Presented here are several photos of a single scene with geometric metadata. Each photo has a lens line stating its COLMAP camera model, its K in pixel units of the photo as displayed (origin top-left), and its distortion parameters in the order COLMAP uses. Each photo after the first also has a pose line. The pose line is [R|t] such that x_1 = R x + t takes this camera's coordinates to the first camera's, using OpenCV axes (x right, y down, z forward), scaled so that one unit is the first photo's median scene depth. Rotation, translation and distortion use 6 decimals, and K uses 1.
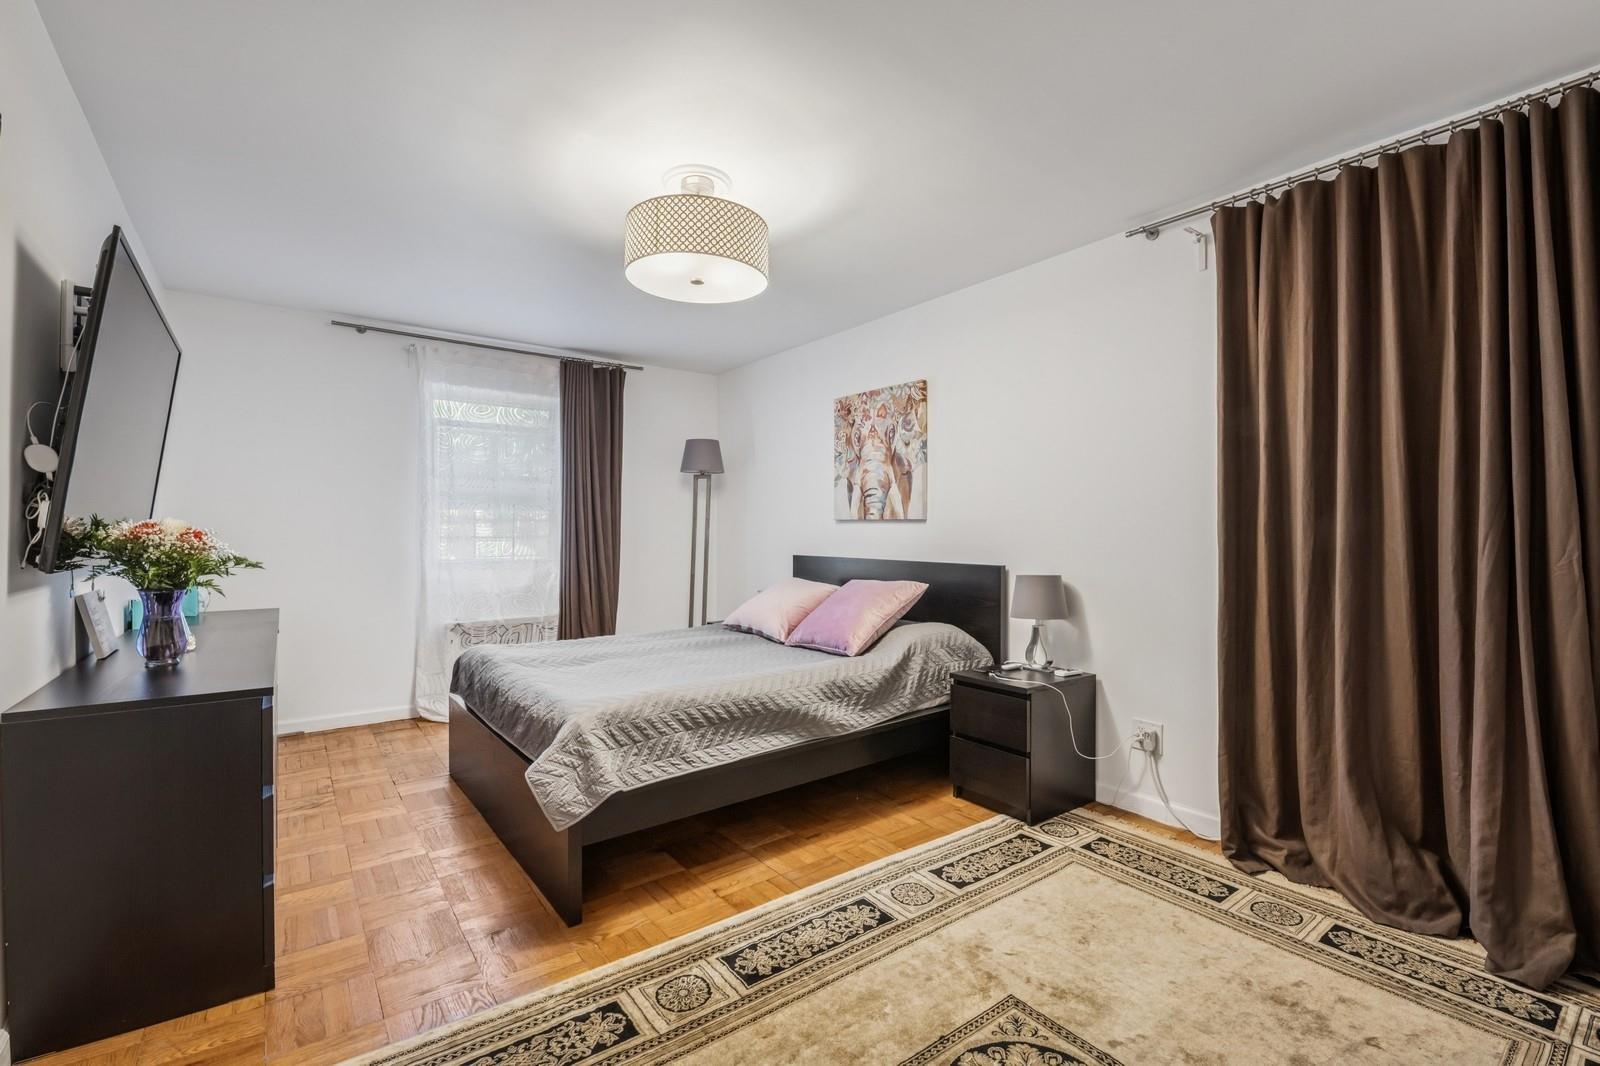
lens RADIAL K [[694.0, 0, 819.2], [0, 694.0, 523.6], [0, 0, 1]] dist [-0.000935, -0.010218]
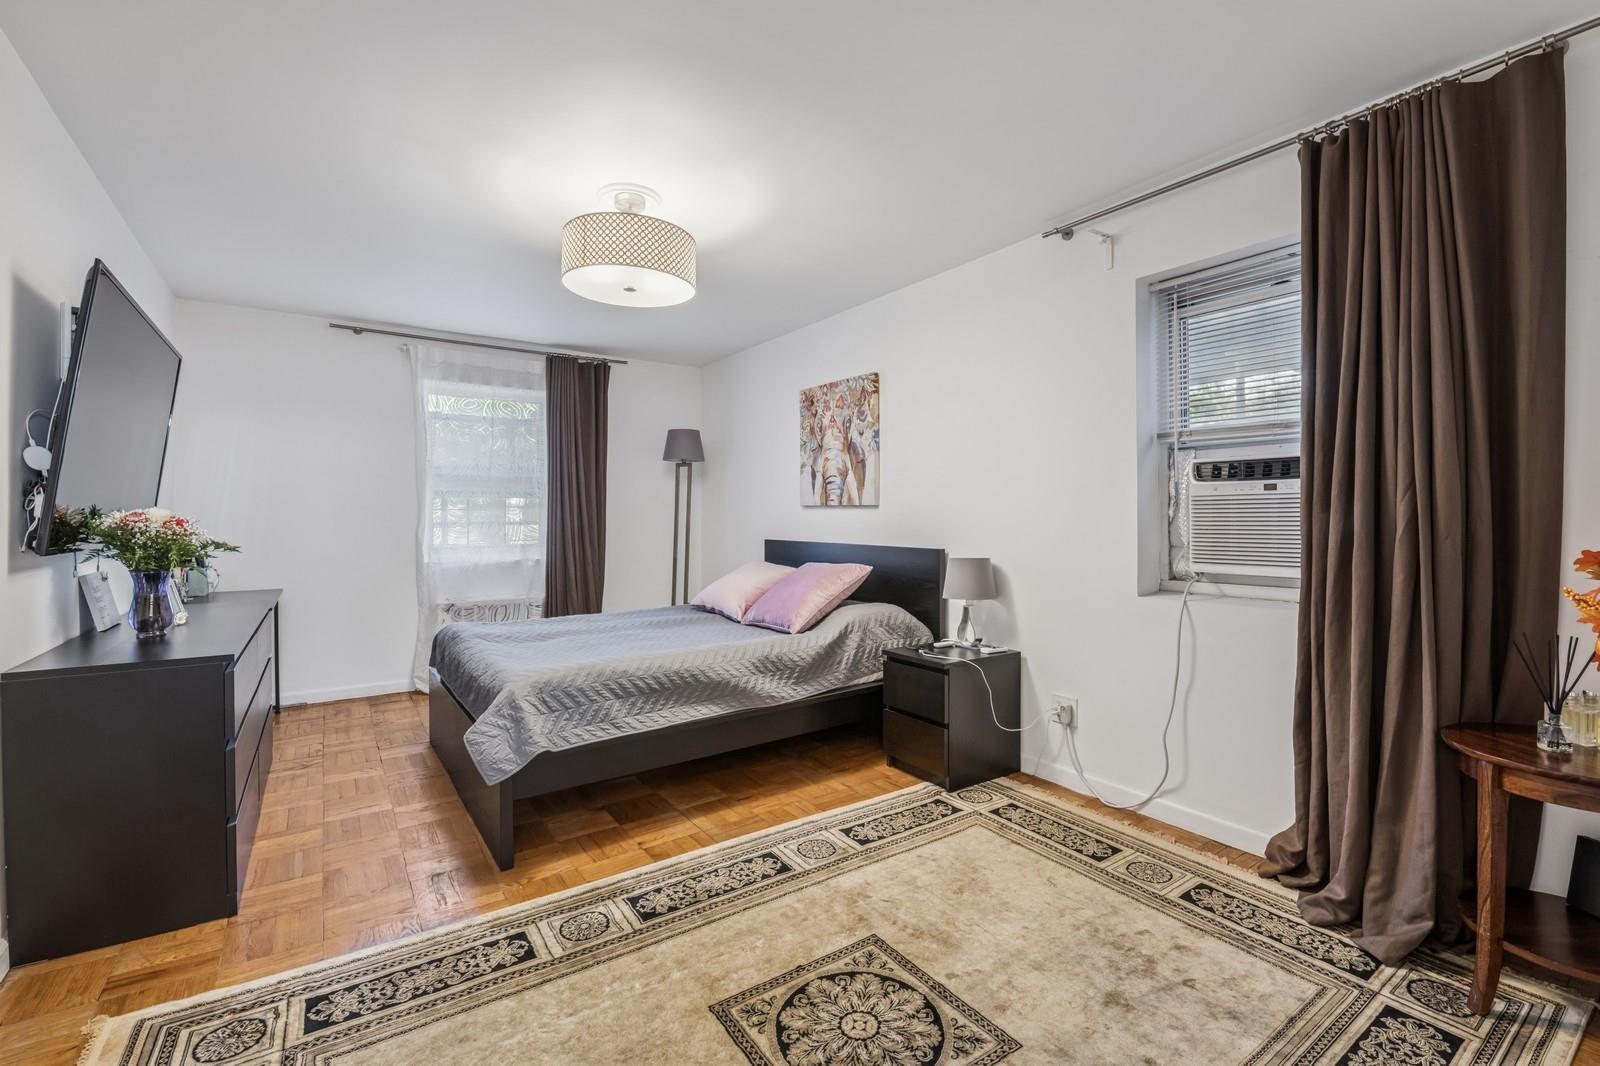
lens RADIAL K [[700.0, 0, 839.8], [0, 700.0, 511.1], [0, 0, 1]] dist [-0.000032, -0.010255]
pose [[0.999243, -0.003358, -0.038770, 0.216043], [0.003548, 0.999982, 0.004841, -0.003877], [0.038753, -0.004975, 0.999236, -0.098810]]
